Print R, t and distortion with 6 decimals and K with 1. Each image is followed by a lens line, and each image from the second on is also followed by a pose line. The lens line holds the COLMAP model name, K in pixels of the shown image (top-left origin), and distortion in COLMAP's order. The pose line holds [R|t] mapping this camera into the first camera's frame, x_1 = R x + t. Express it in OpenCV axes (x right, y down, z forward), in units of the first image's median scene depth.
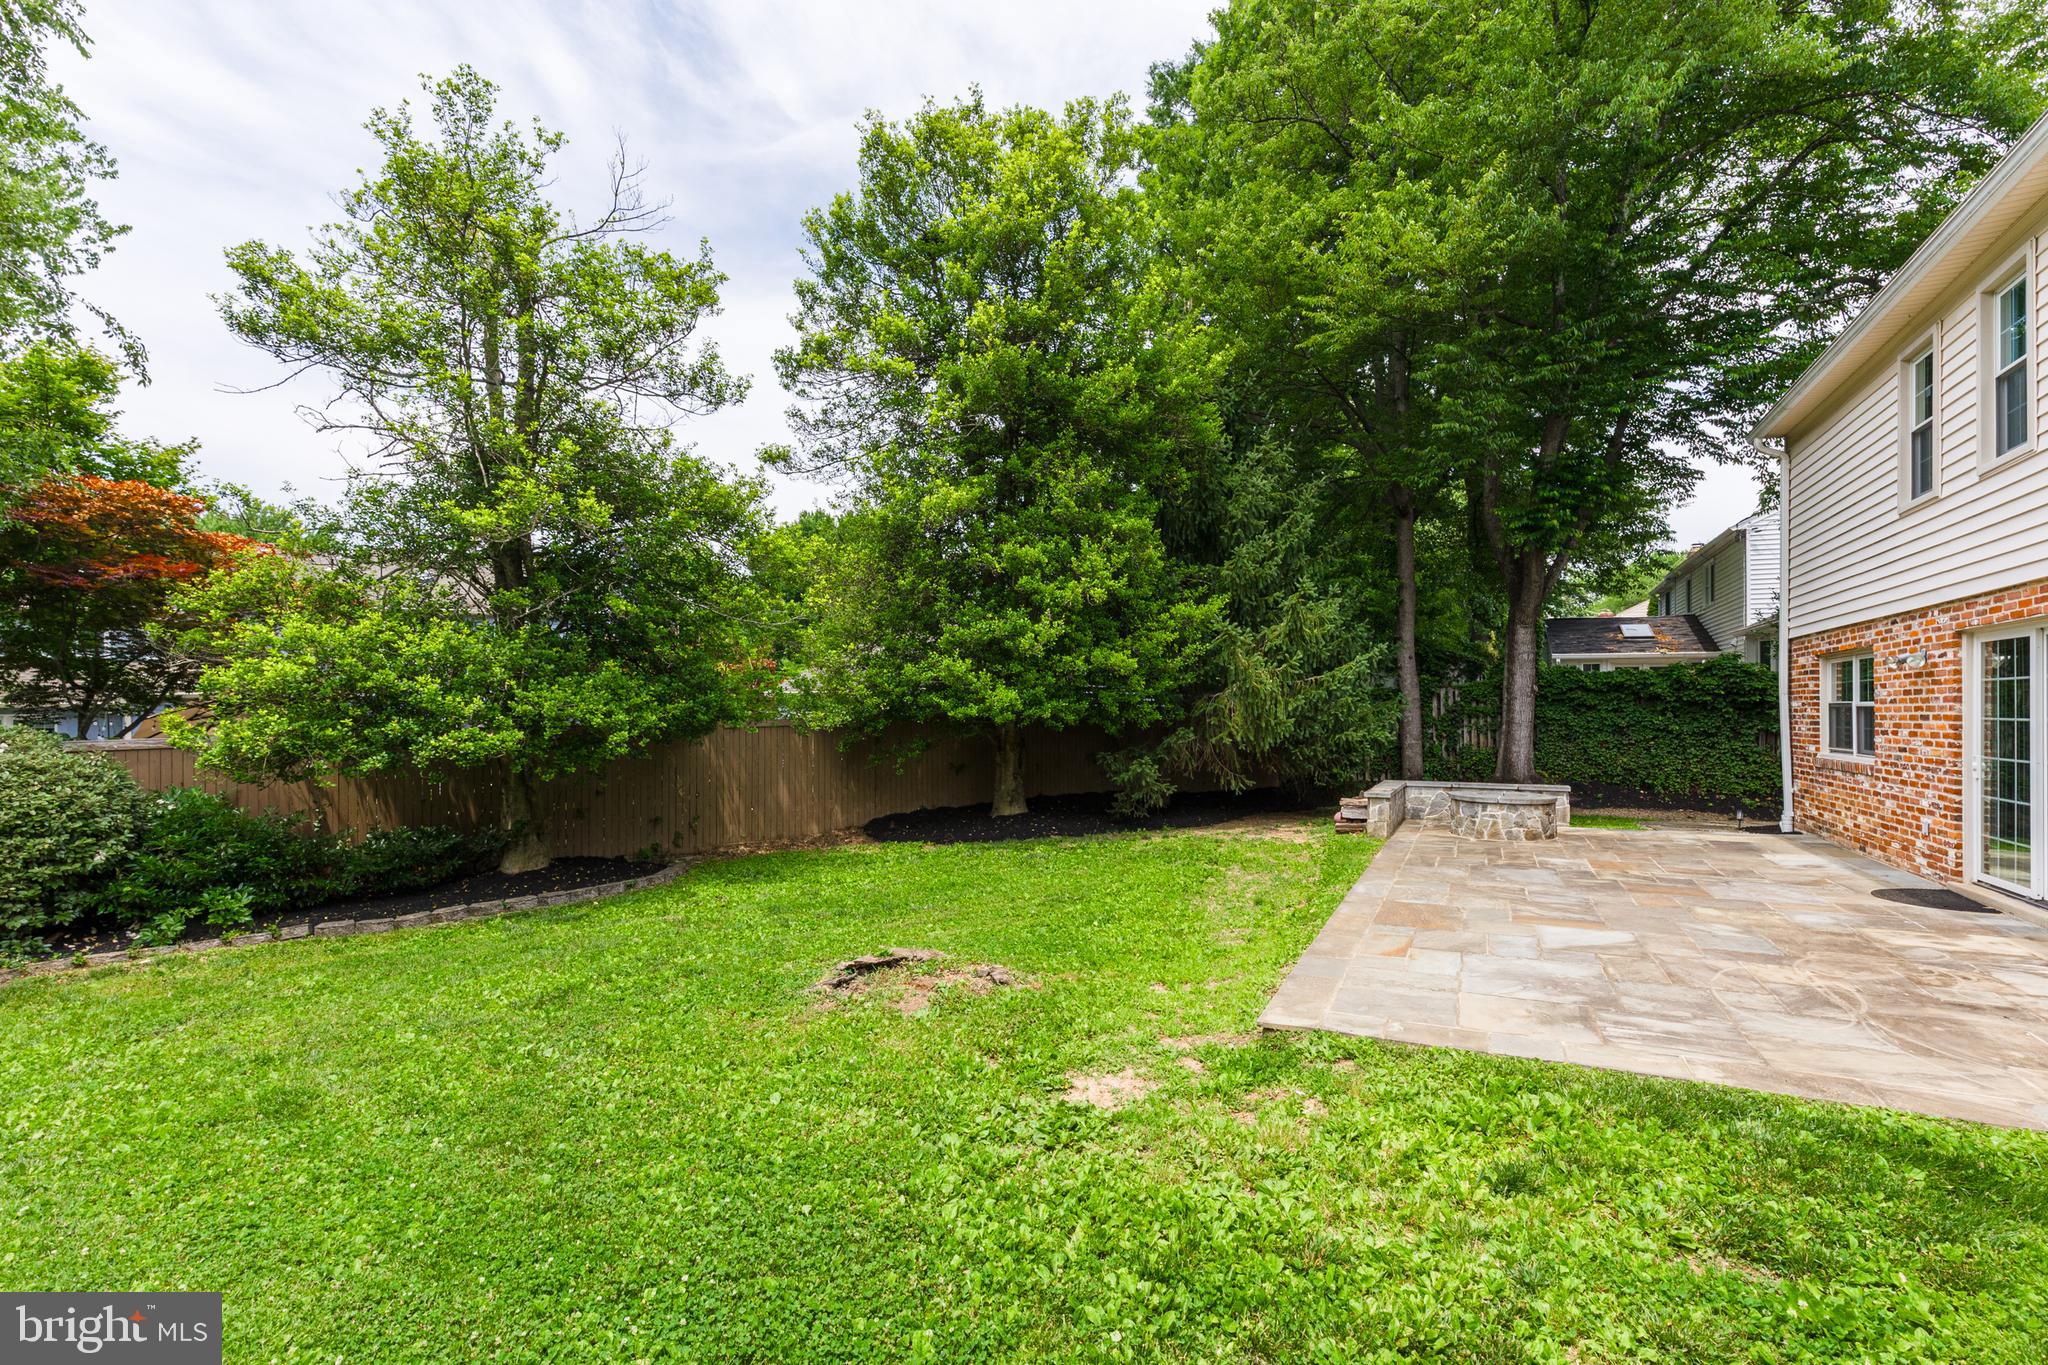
lens RADIAL K [[920.5, 0, 1038.6], [0, 920.5, 690.0], [0, 0, 1]] dist [0.012702, -0.001226]
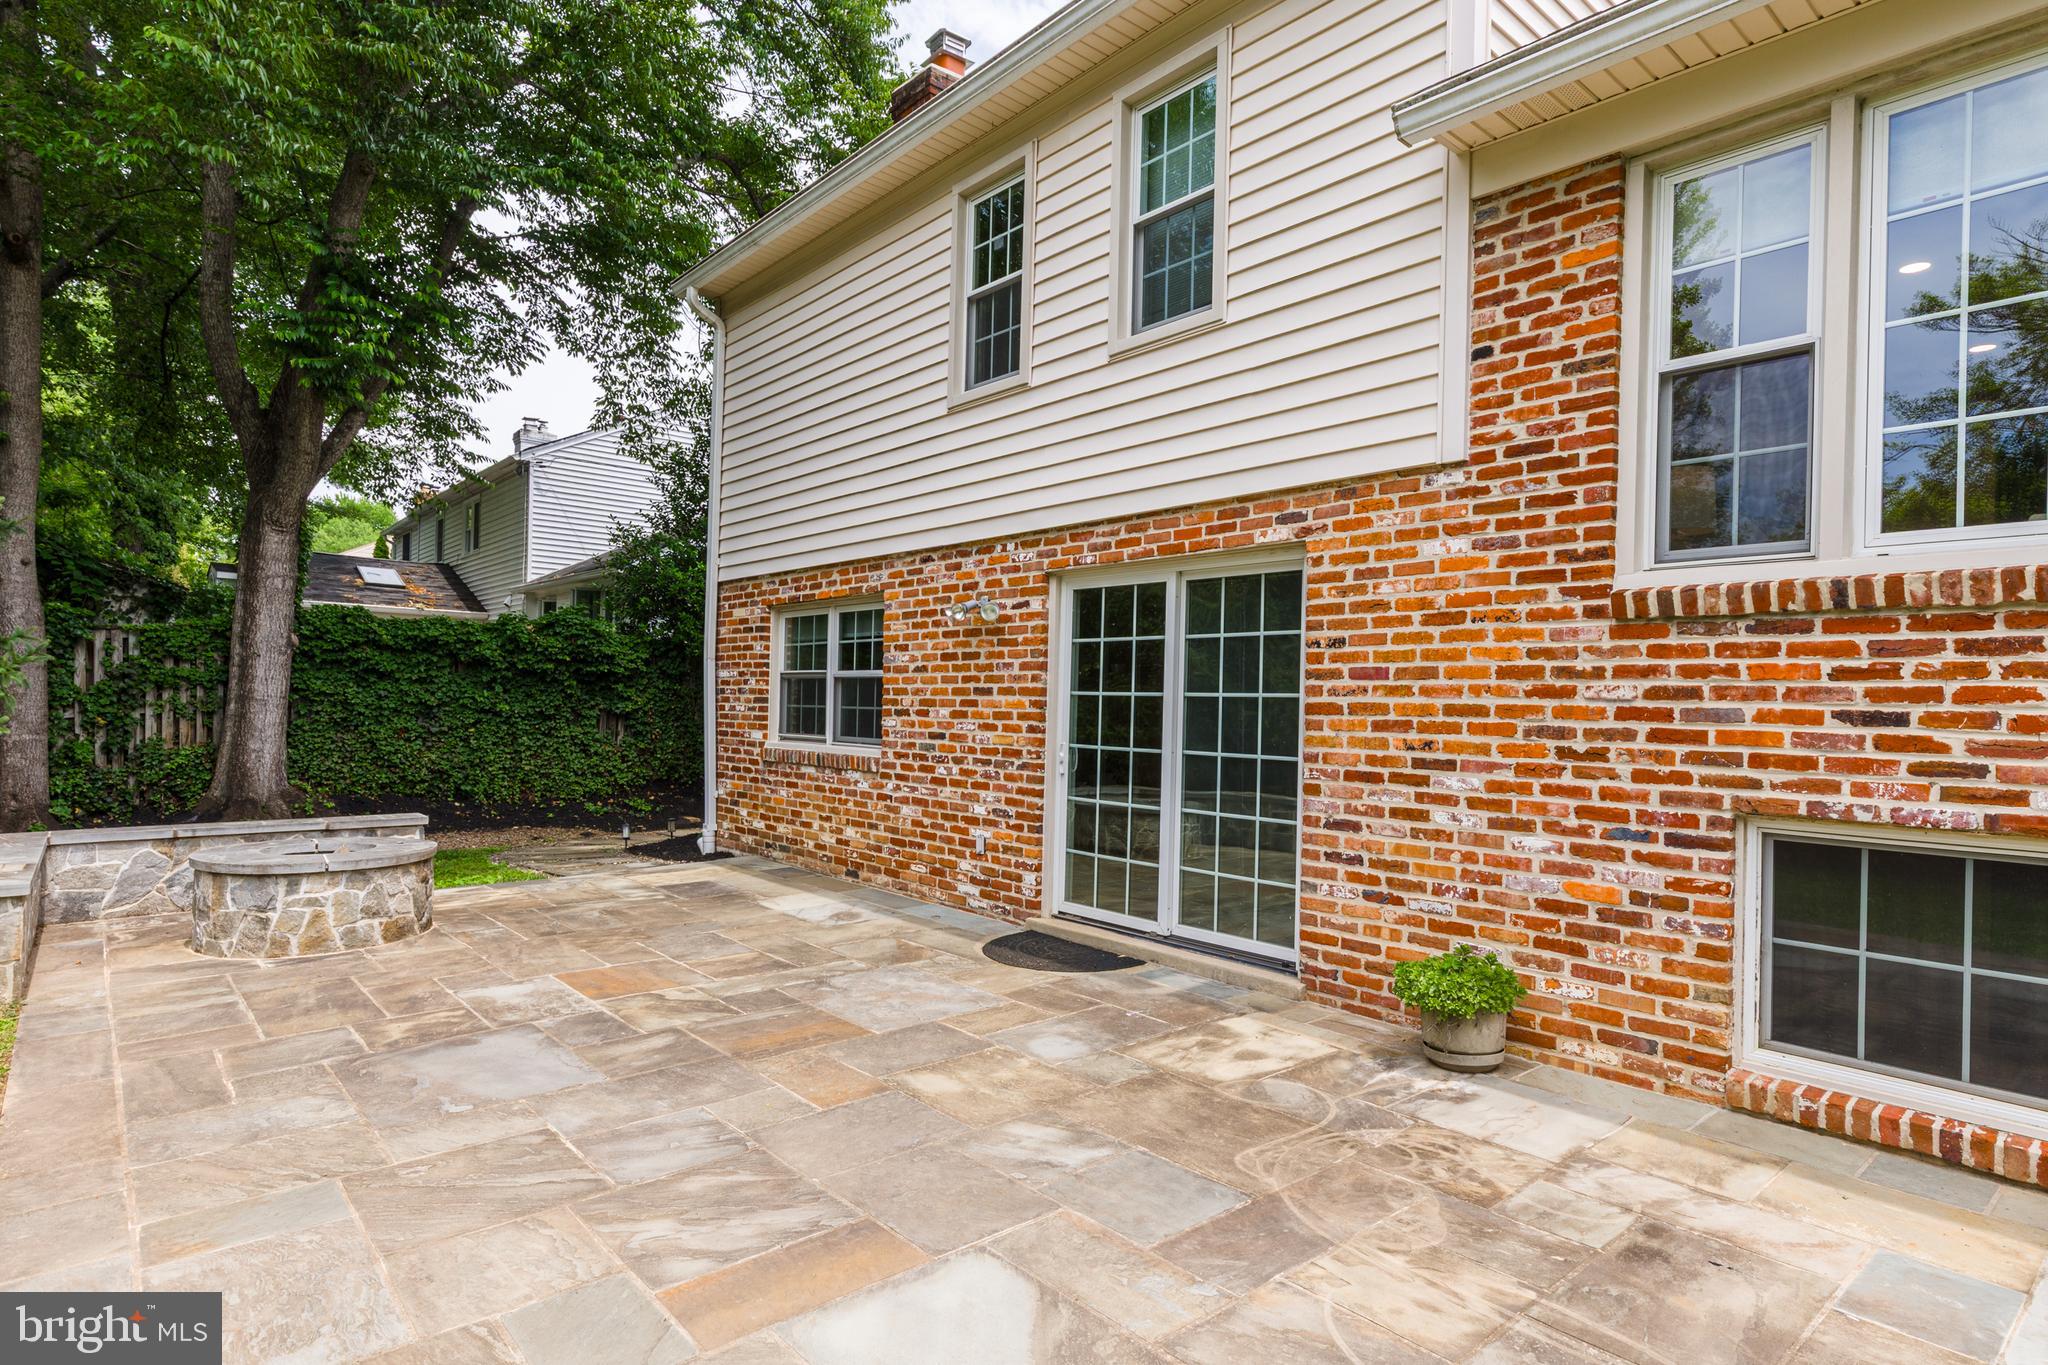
lens RADIAL K [[1098.5, 0, 1038.0], [0, 1098.5, 701.8], [0, 0, 1]] dist [0.001404, 0.000502]
pose [[0.394411, 0.005228, 0.918919, 0.167593], [-0.036482, 0.999285, 0.009973, 0.025043], [-0.918210, -0.037458, 0.394319, 0.567186]]
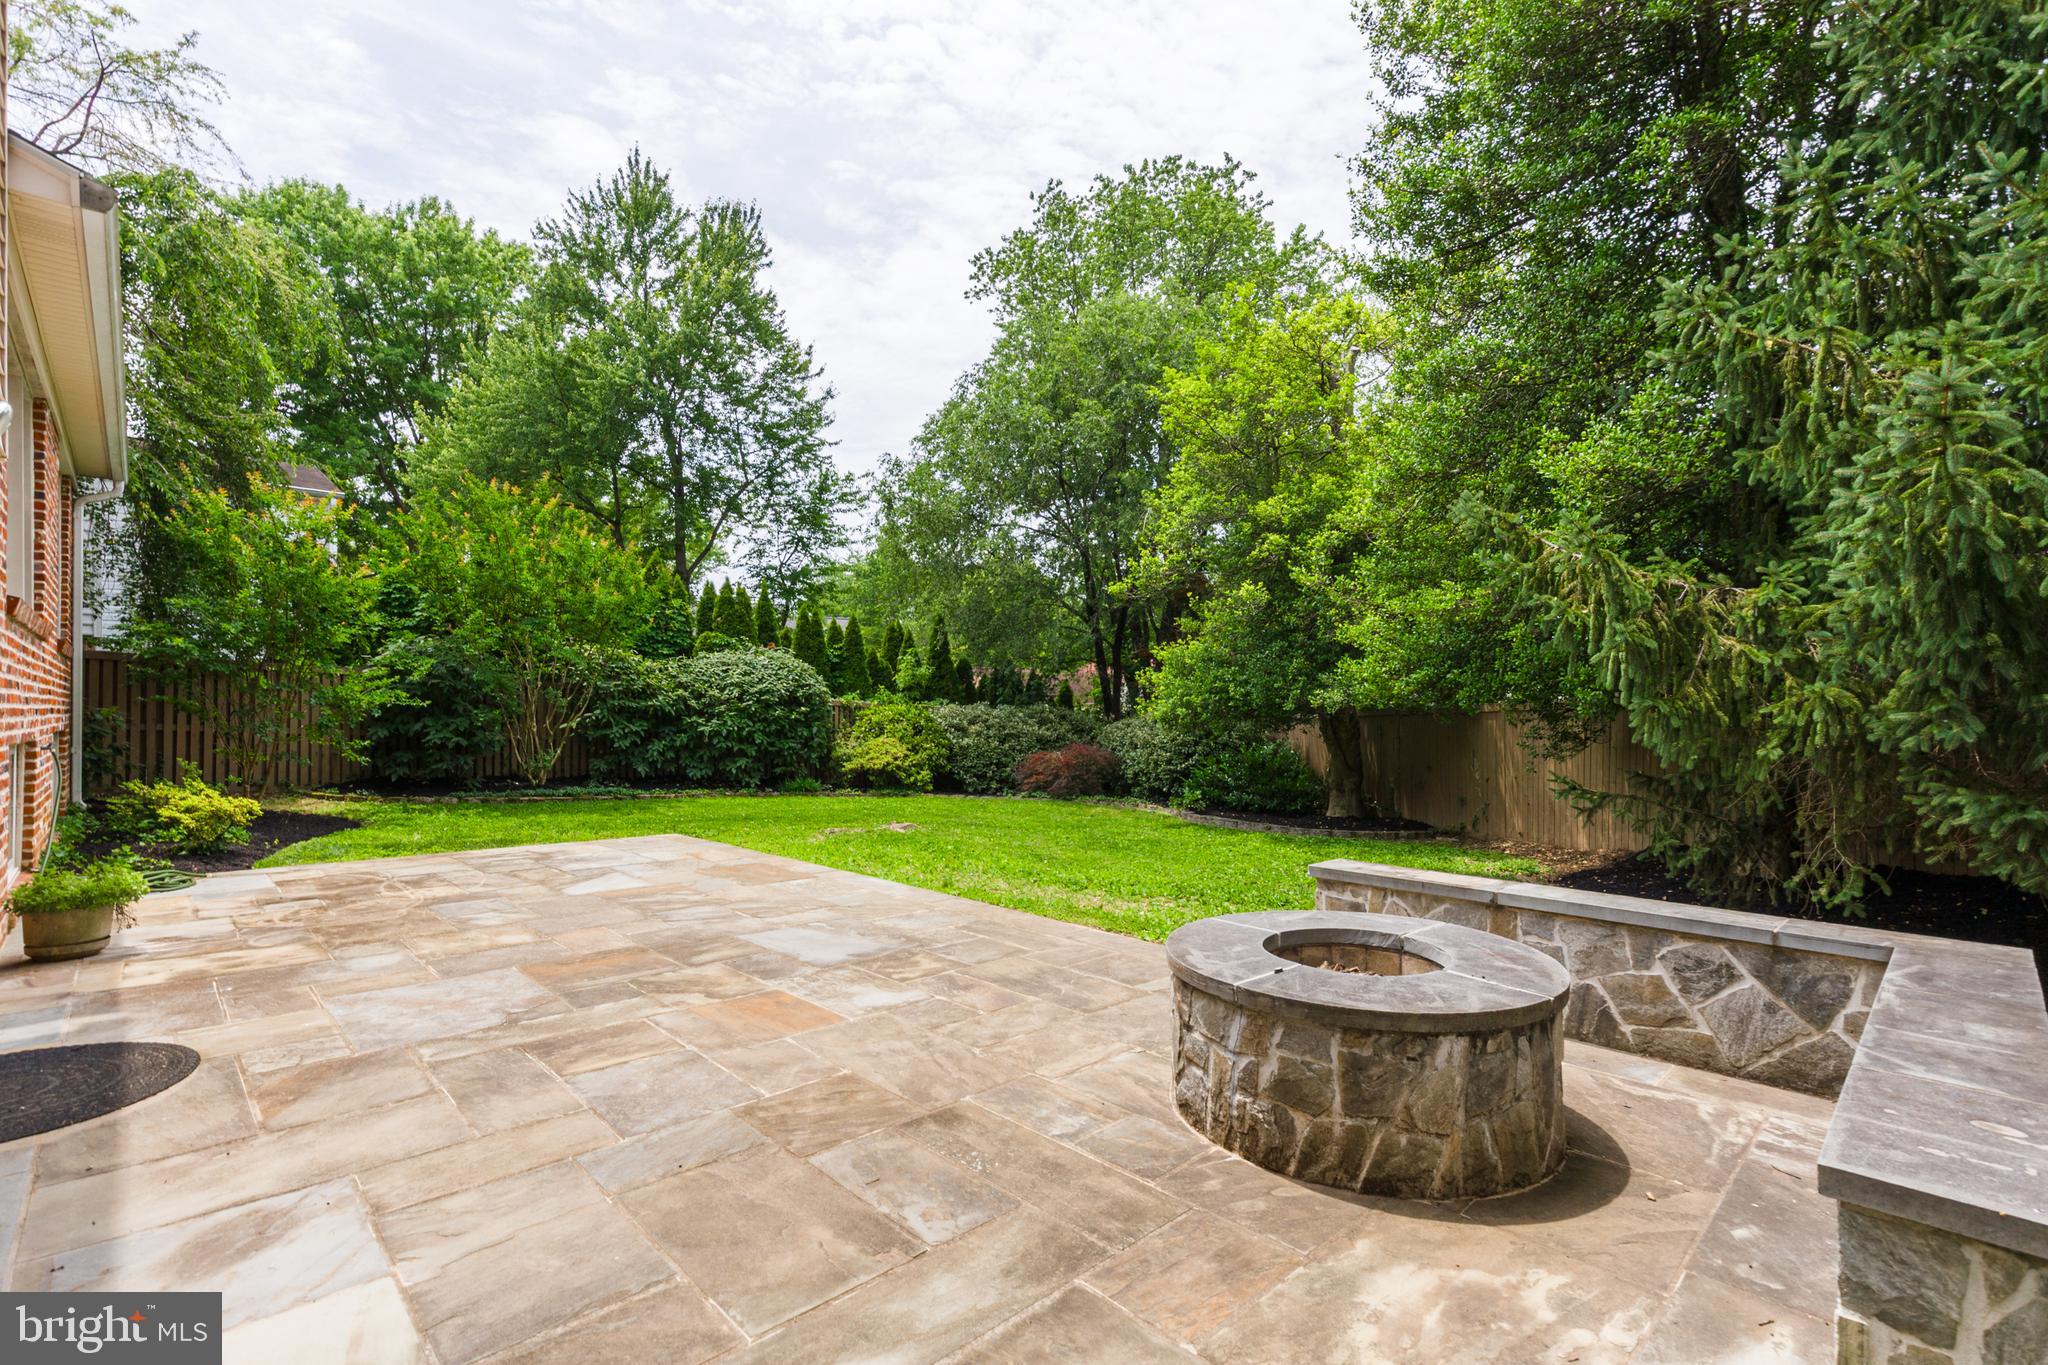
lens RADIAL K [[920.5, 0, 1037.7], [0, 920.5, 693.4], [0, 0, 1]] dist [0.012702, -0.001226]
pose [[-0.343173, -0.018982, -0.939080, 0.985236], [0.020016, 0.999421, -0.027516, 0.057908], [0.939059, -0.028239, -0.342595, 1.274292]]
